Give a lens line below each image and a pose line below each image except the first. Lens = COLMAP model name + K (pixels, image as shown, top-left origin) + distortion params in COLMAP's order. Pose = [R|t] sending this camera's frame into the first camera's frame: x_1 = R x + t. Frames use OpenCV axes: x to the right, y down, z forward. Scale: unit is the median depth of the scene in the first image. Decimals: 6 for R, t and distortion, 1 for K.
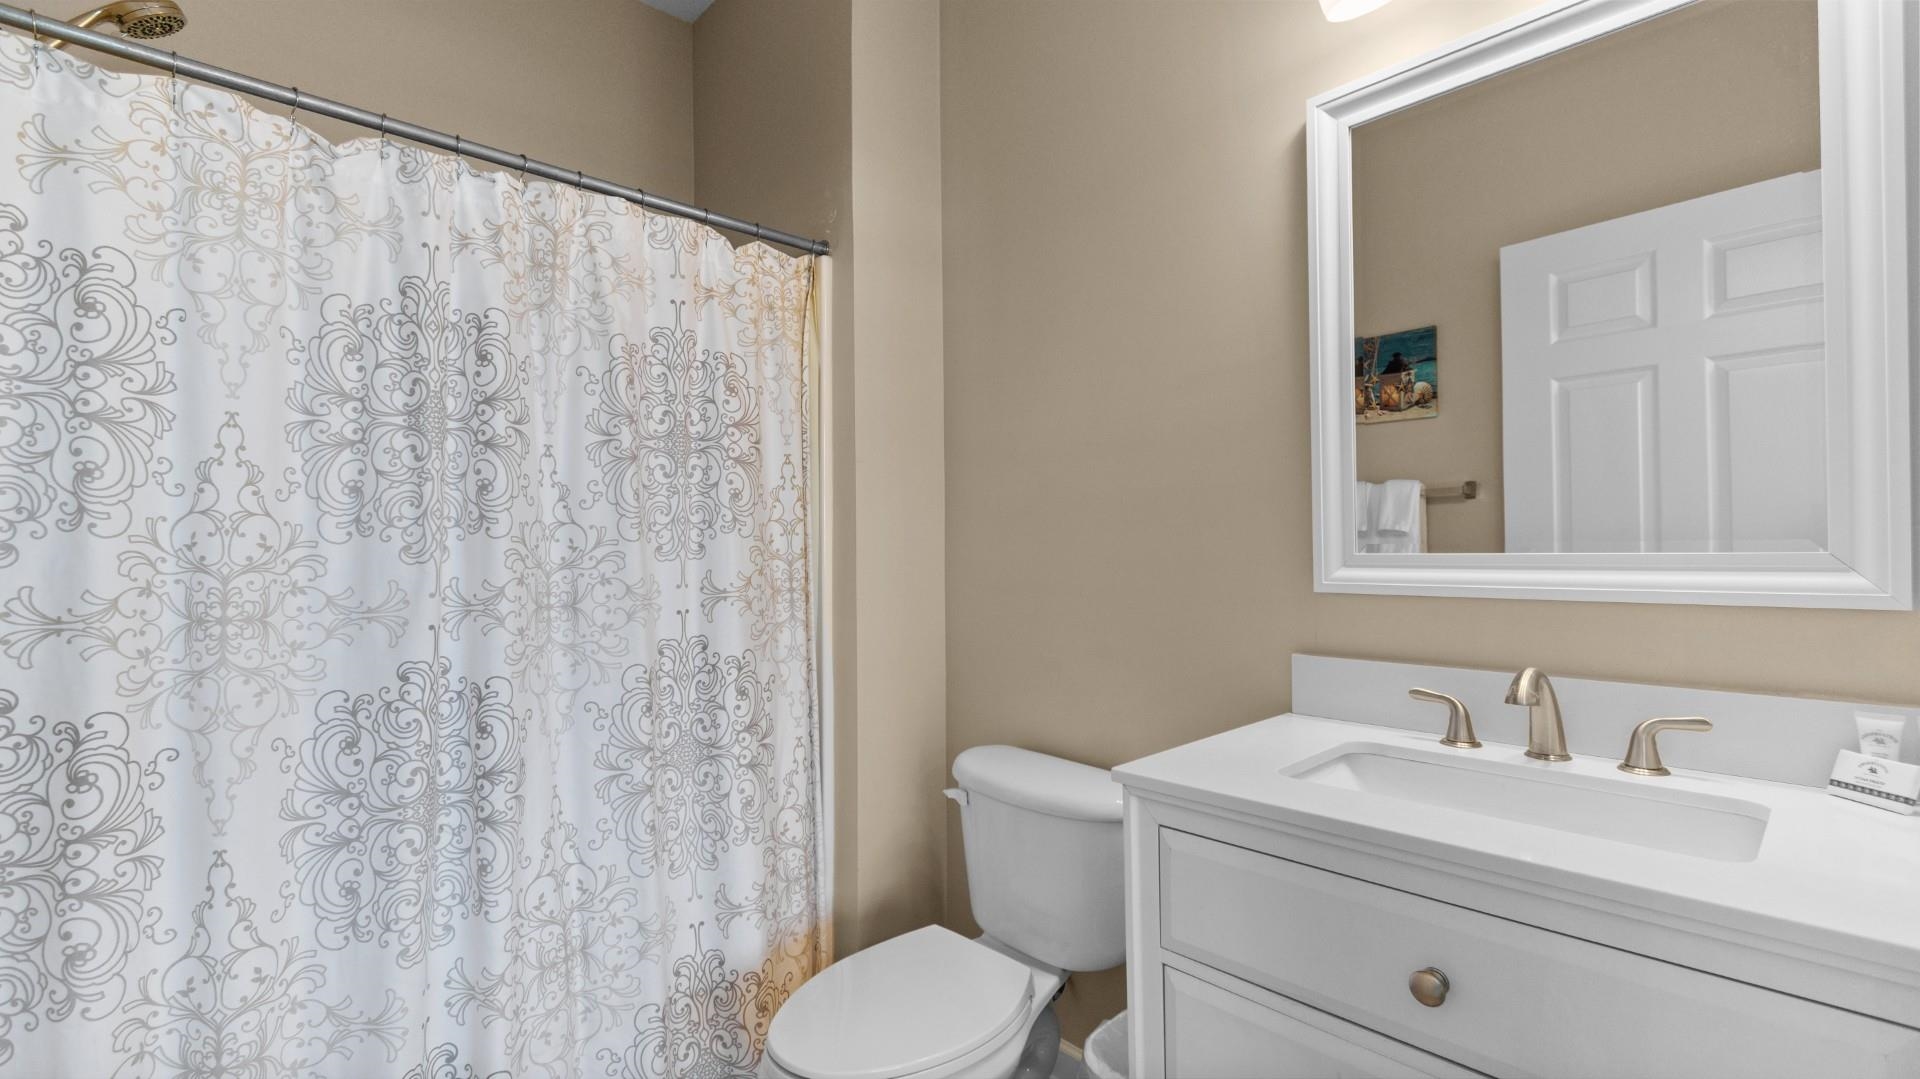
lens RADIAL K [[831.4, 0, 960.4], [0, 831.4, 550.8], [0, 0, 1]] dist [0.000210, -0.000348]
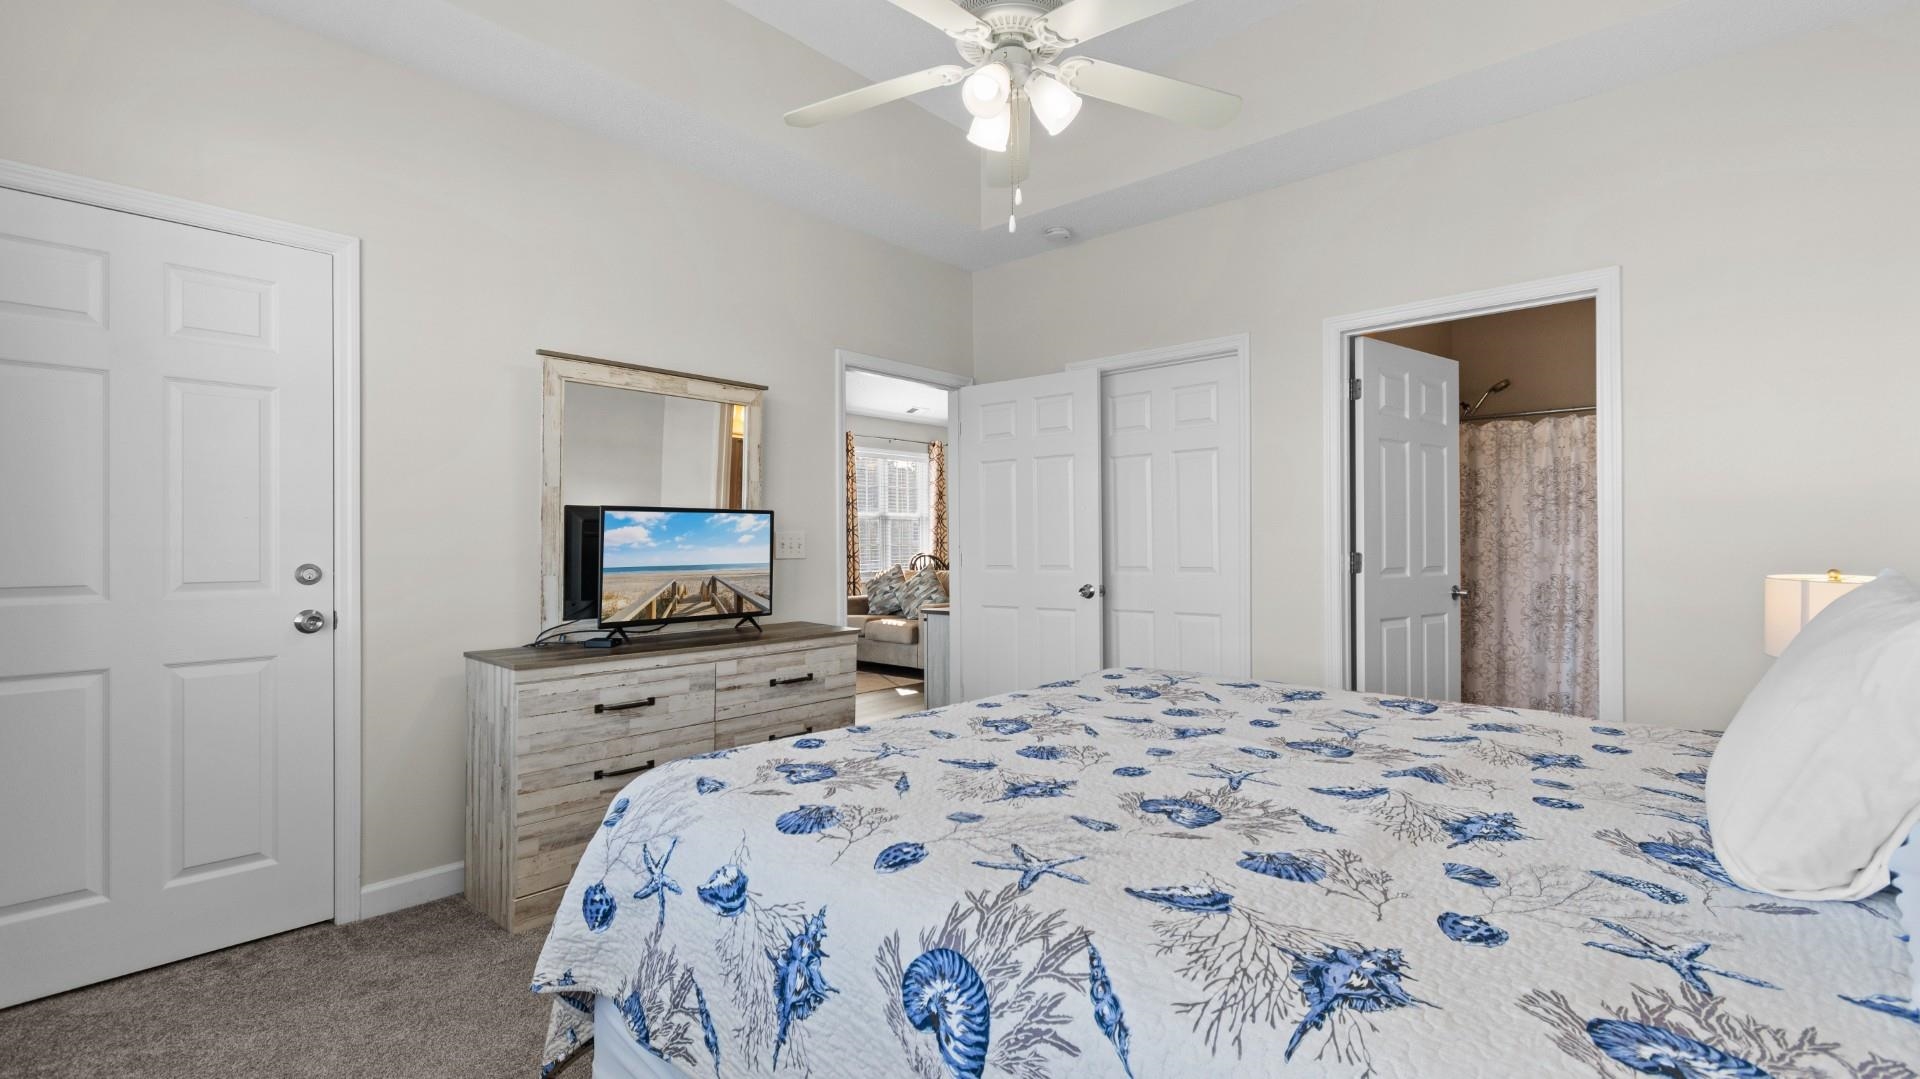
lens RADIAL K [[831.4, 0, 955.6], [0, 831.4, 532.3], [0, 0, 1]] dist [0.000210, -0.000348]
pose [[0.076392, -0.004670, -0.997067, 2.524743], [0.006167, 0.999972, -0.004211, -0.036686], [0.997059, -0.005827, 0.076418, -1.680929]]
